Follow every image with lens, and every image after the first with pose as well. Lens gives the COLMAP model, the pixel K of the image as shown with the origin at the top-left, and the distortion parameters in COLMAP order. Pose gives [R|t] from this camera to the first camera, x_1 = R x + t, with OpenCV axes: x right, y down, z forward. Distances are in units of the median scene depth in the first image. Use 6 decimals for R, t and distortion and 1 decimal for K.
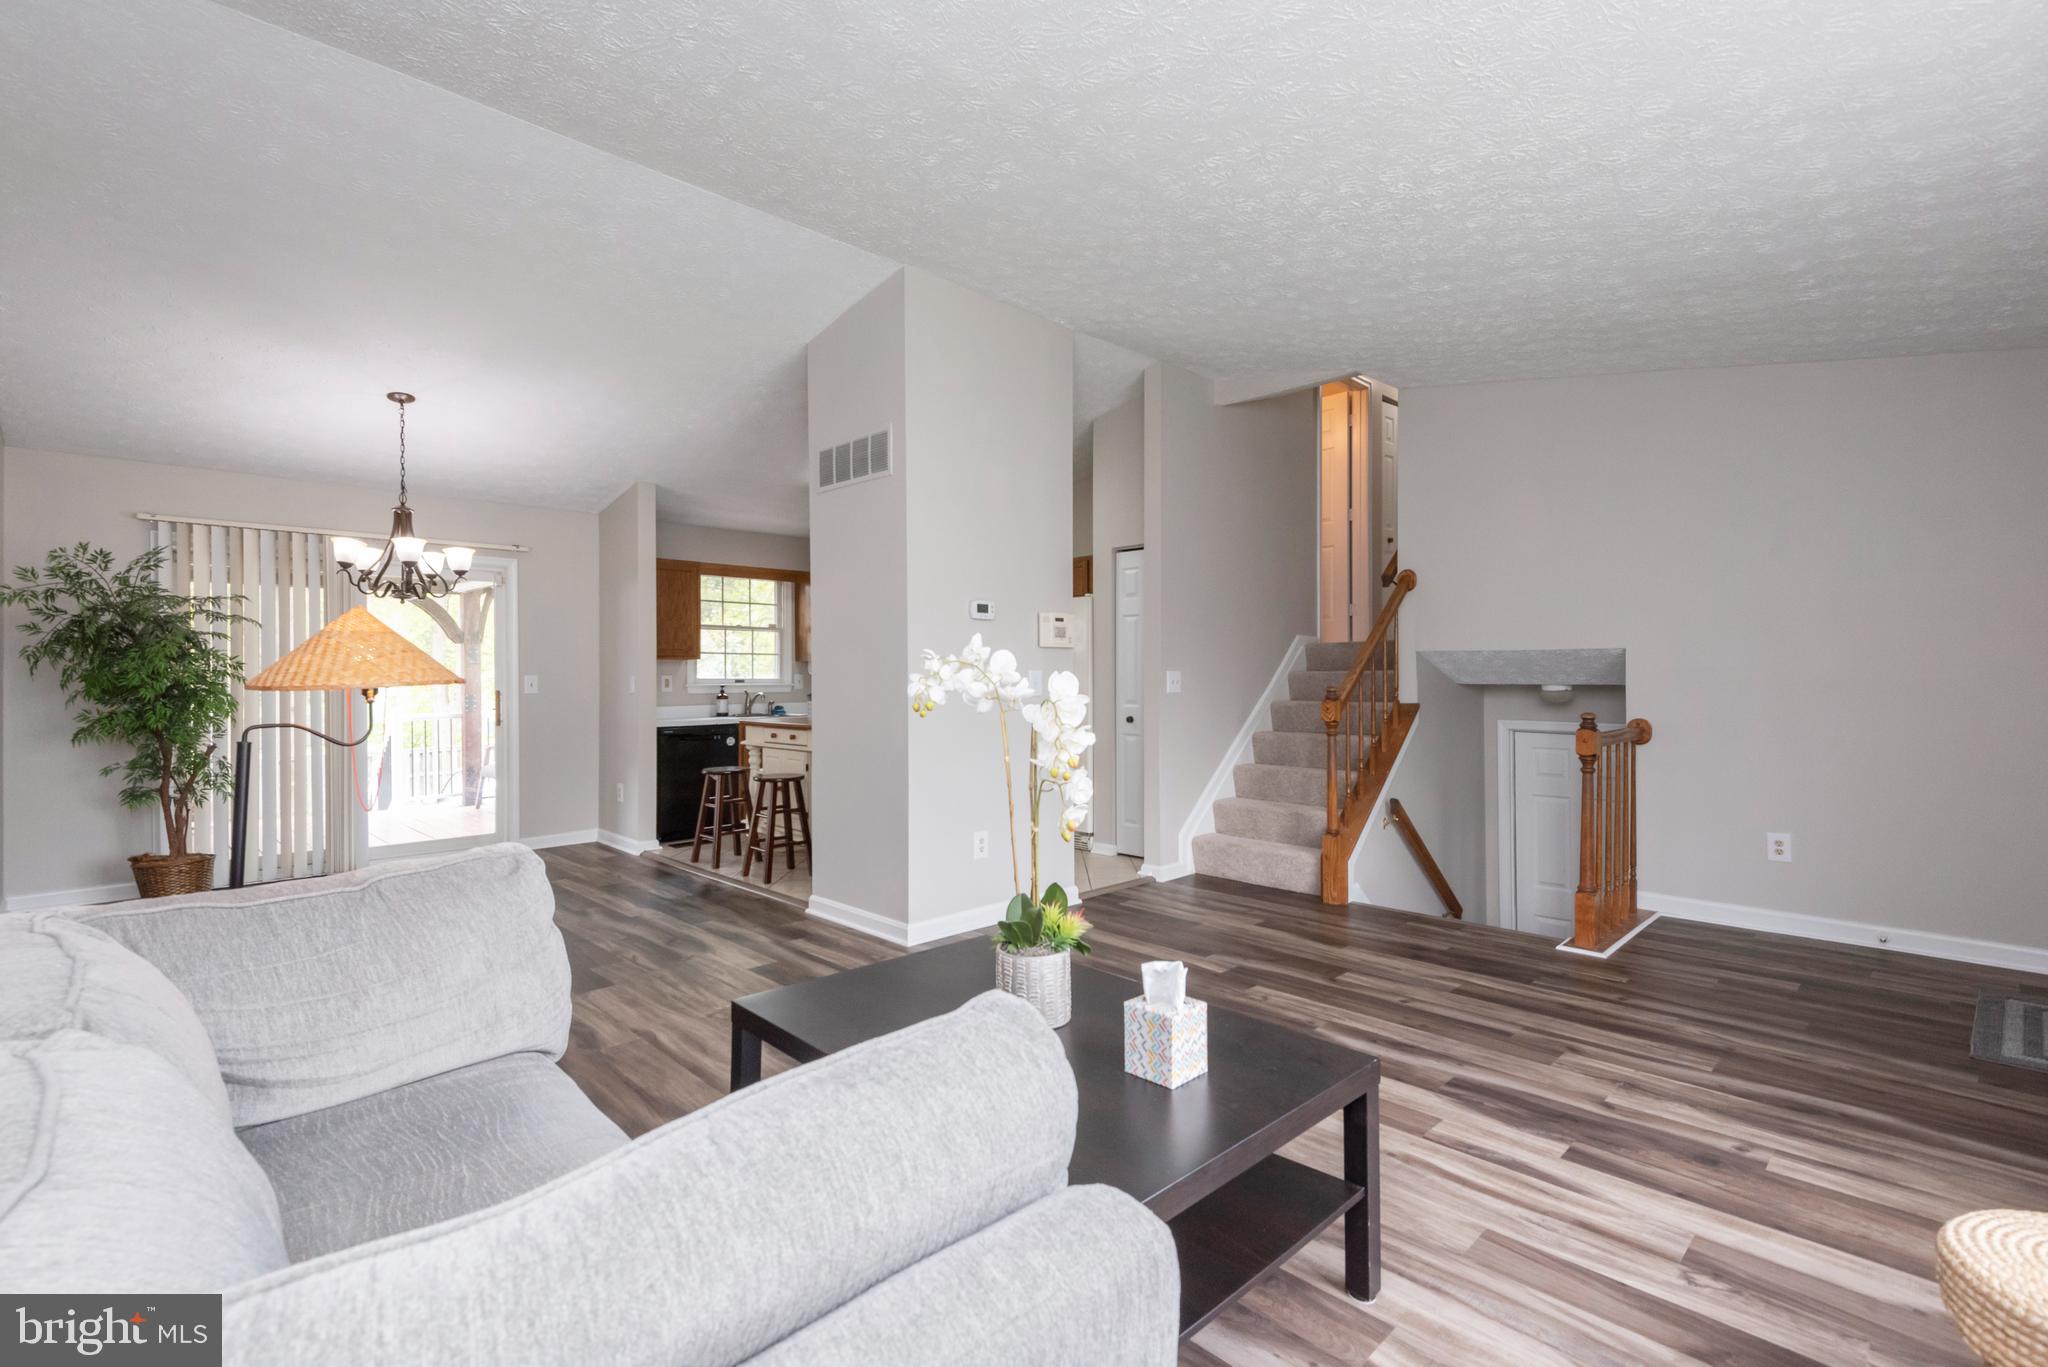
lens RADIAL K [[933.3, 0, 1015.8], [0, 933.3, 678.7], [0, 0, 1]] dist [0.003476, -0.001617]
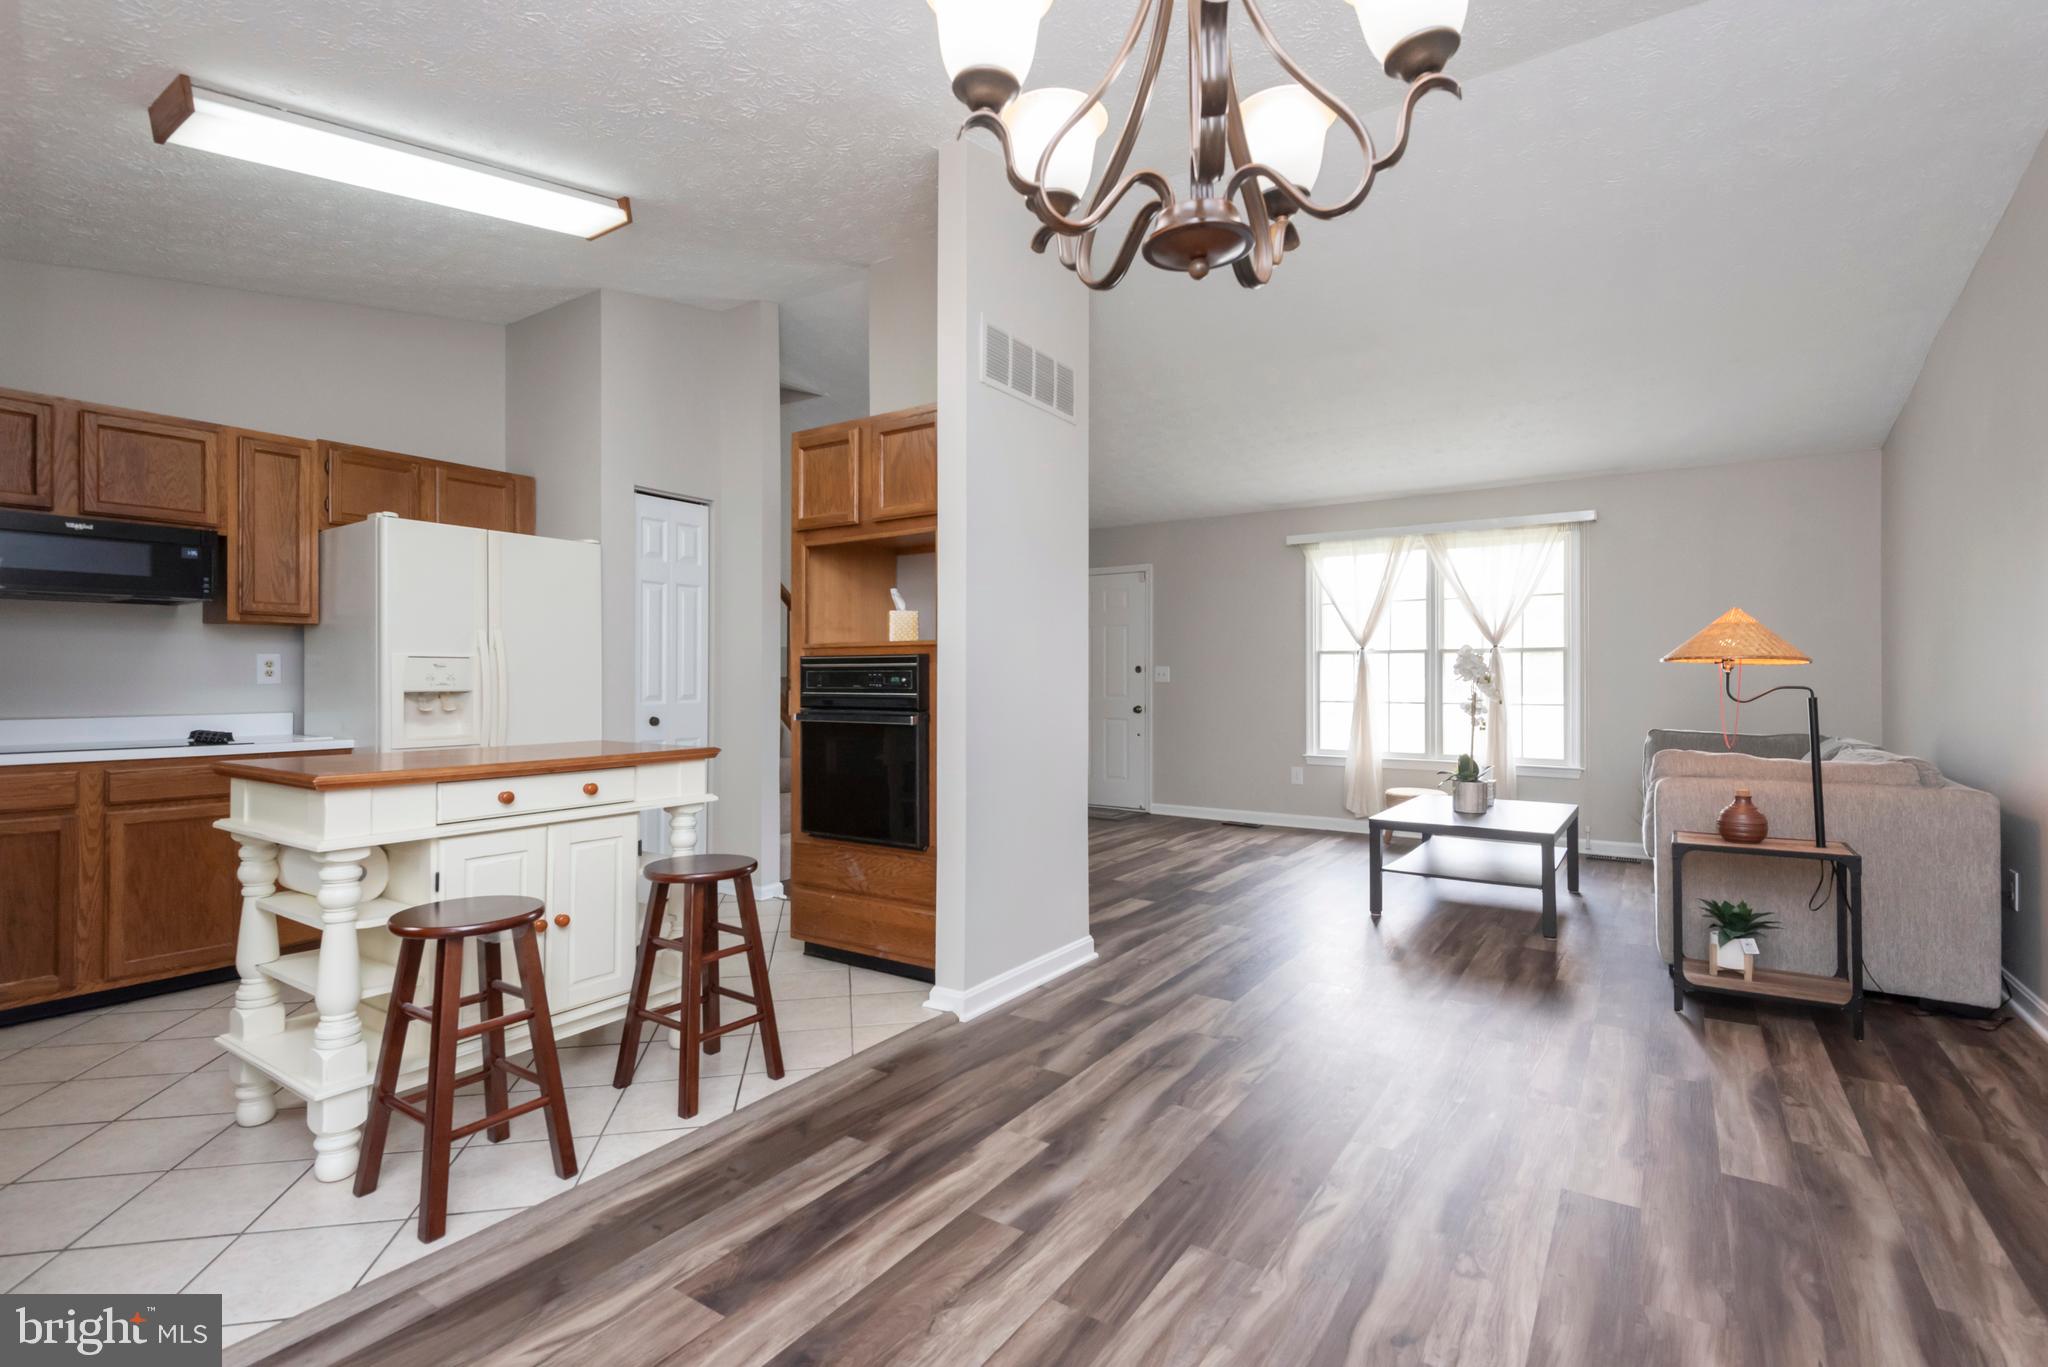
lens RADIAL K [[960.9, 0, 1033.3], [0, 960.9, 677.0], [0, 0, 1]] dist [0.002314, -0.000861]
pose [[-0.223734, 0.006341, 0.974630, -0.936750], [0.006690, 0.999965, -0.004971, 0.018303], [-0.974627, 0.005408, -0.223768, 1.172609]]
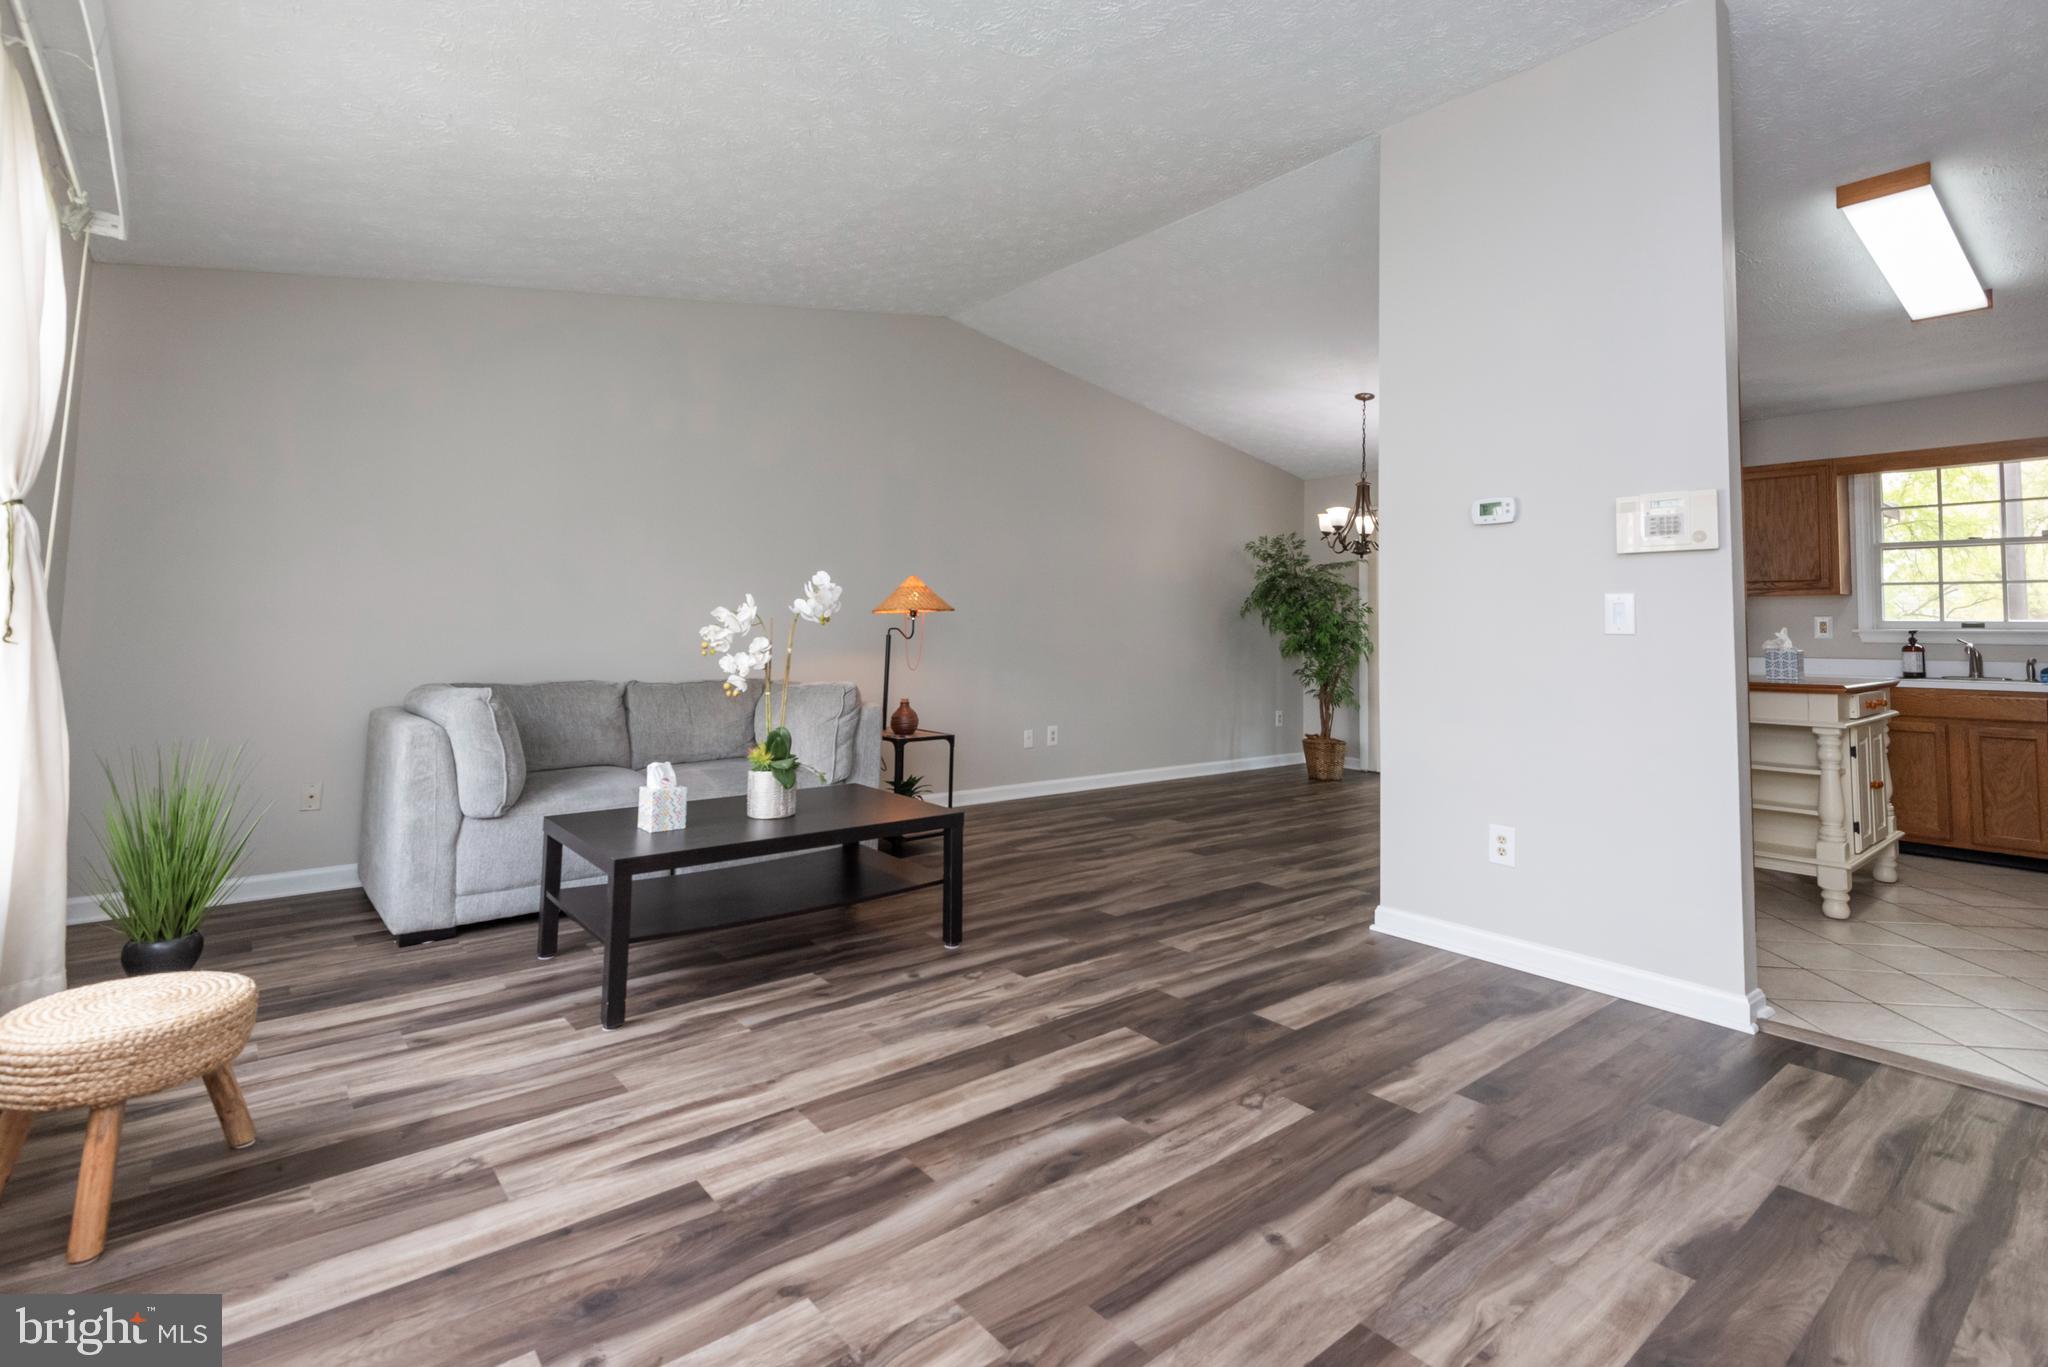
lens RADIAL K [[980.7, 0, 1008.9], [0, 980.7, 574.8], [0, 0, 1]] dist [0.015154, -0.003367]
pose [[-0.080611, -0.048695, -0.995555, 0.738240], [-0.016126, 0.998739, -0.047545, 0.017845], [0.996615, 0.012221, -0.081295, 0.689295]]
